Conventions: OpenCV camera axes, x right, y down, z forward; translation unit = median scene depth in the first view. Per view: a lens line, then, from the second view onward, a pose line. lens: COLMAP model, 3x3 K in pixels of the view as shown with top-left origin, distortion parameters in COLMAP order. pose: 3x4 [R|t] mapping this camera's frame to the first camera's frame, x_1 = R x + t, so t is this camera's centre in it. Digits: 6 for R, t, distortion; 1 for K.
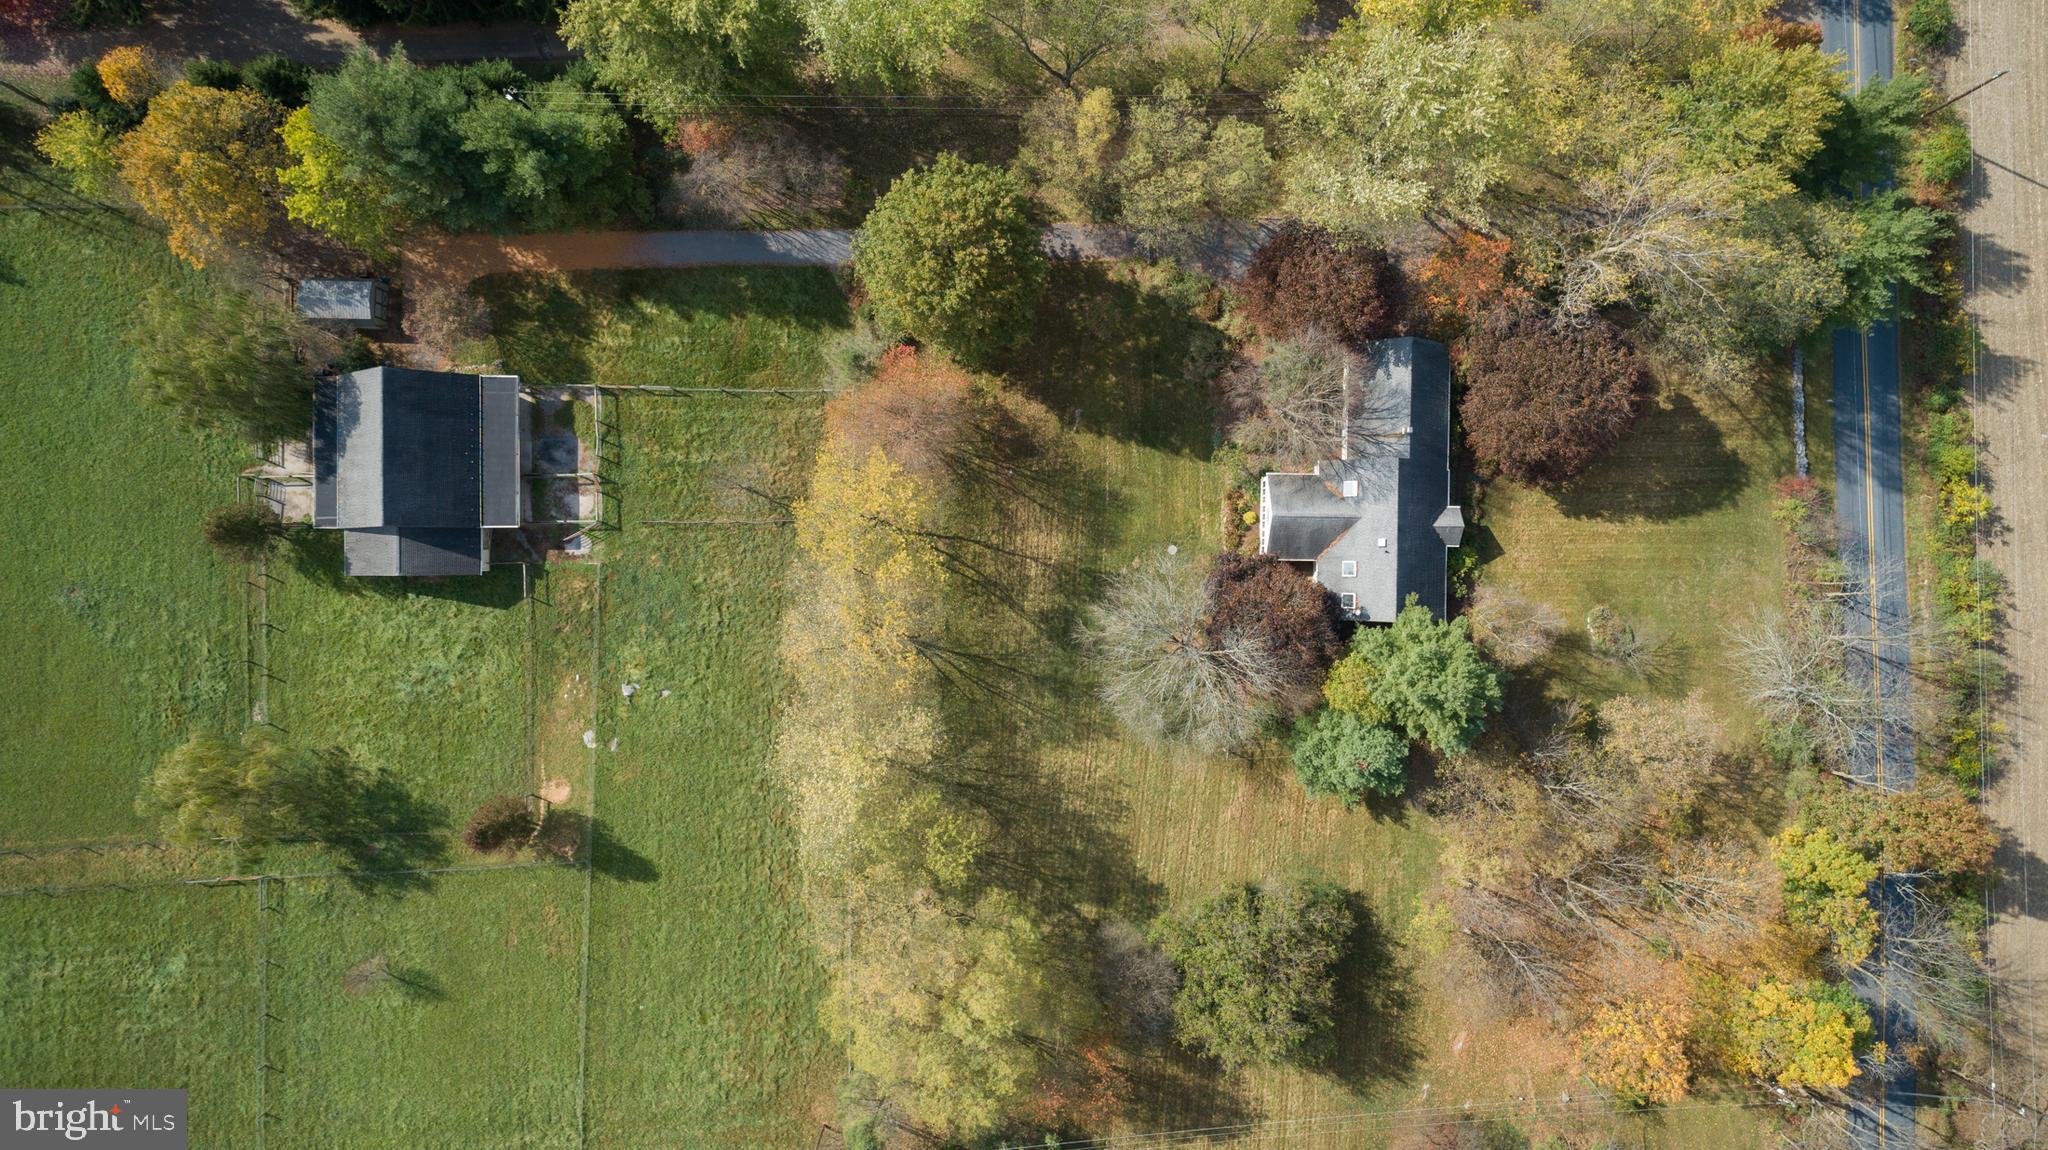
lens RADIAL K [[1369.6, 0, 1021.2], [0, 1369.6, 575.7], [0, 0, 1]] dist [-0.016063, 0.007135]
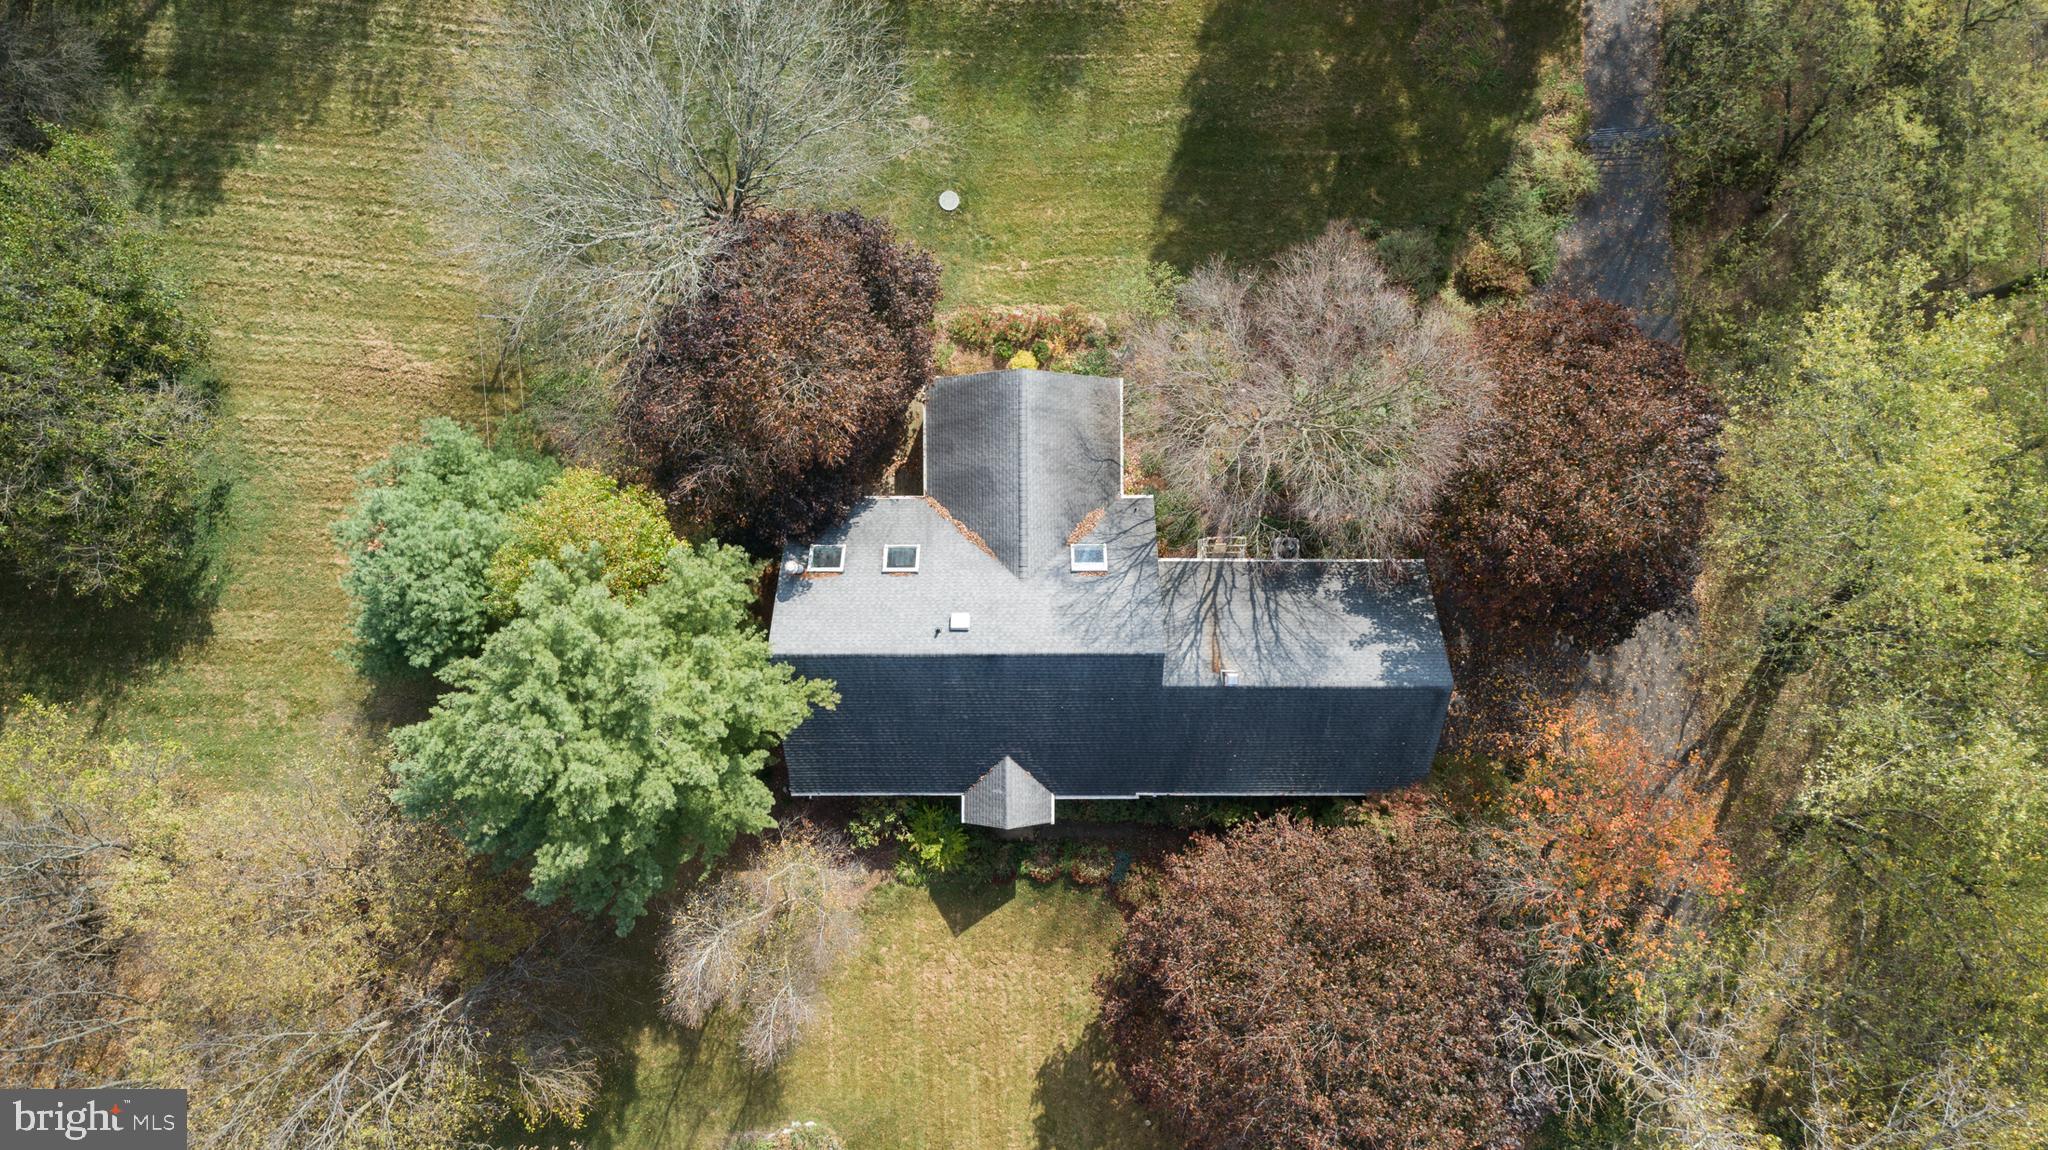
lens RADIAL K [[1369.6, 0, 1021.2], [0, 1369.6, 575.7], [0, 0, 1]] dist [-0.016063, 0.007135]
pose [[0.017638, 0.999844, 0.000825, 0.243056], [-0.999844, 0.017637, 0.000265, -0.041924], [0.000250, -0.000829, 1.000000, 0.567358]]
